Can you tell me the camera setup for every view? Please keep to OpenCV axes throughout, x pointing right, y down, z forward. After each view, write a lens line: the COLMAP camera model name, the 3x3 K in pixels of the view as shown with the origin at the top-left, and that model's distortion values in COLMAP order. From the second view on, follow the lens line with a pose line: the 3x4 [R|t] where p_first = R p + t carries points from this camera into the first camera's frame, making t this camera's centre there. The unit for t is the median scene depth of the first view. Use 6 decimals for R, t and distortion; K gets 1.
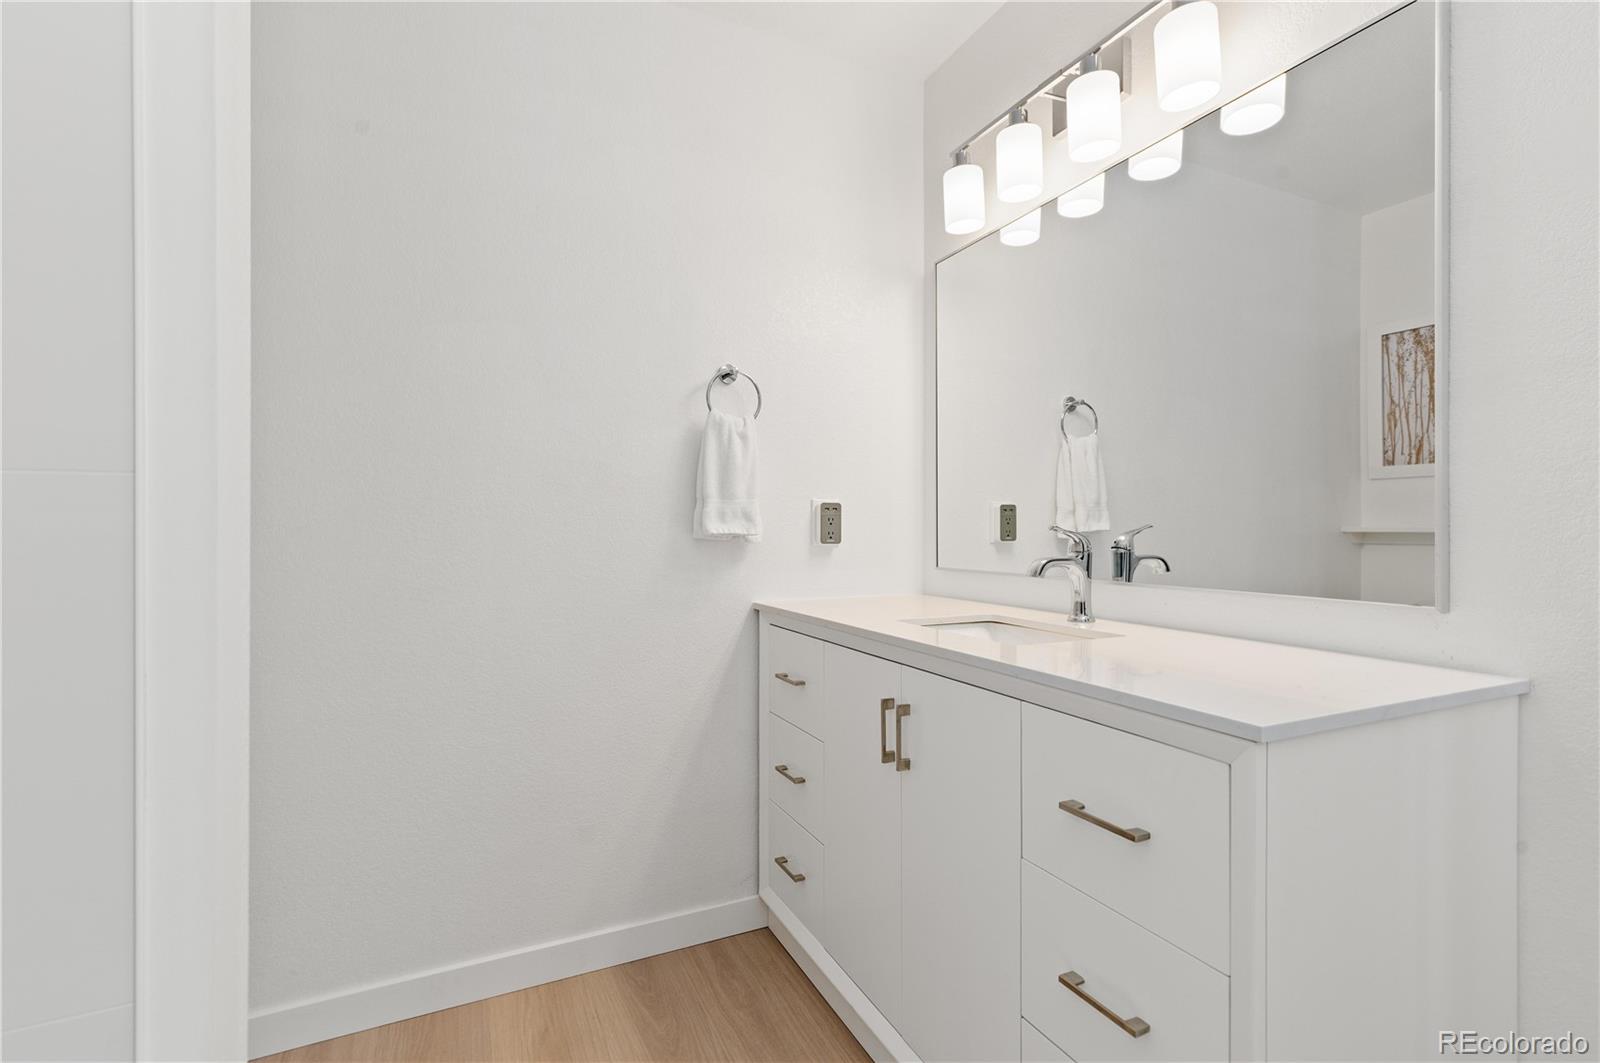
lens RADIAL K [[723.9, 0, 800.9], [0, 723.9, 529.9], [0, 0, 1]] dist [0.017123, -0.000163]
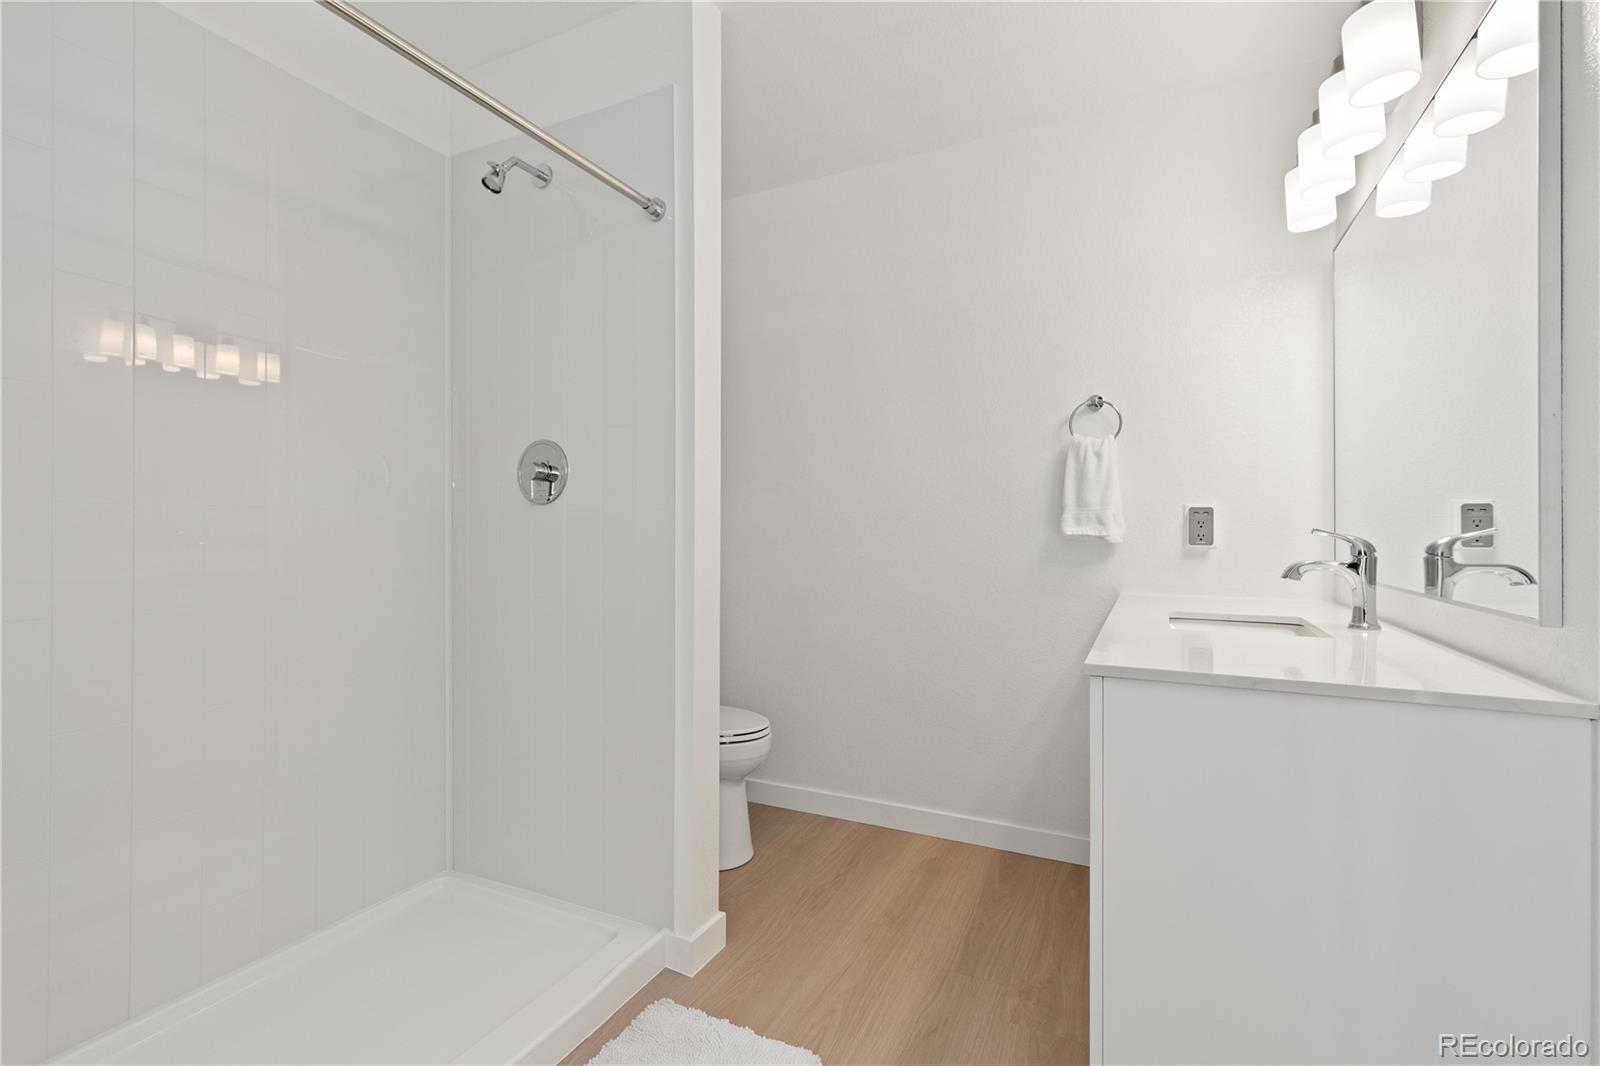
lens RADIAL K [[723.9, 0, 789.7], [0, 723.9, 528.3], [0, 0, 1]] dist [0.017123, -0.000163]
pose [[0.623240, -0.000028, -0.782031, 0.552266], [-0.006044, 0.999970, -0.004852, 0.002731], [0.782008, 0.007751, 0.623221, -0.159181]]
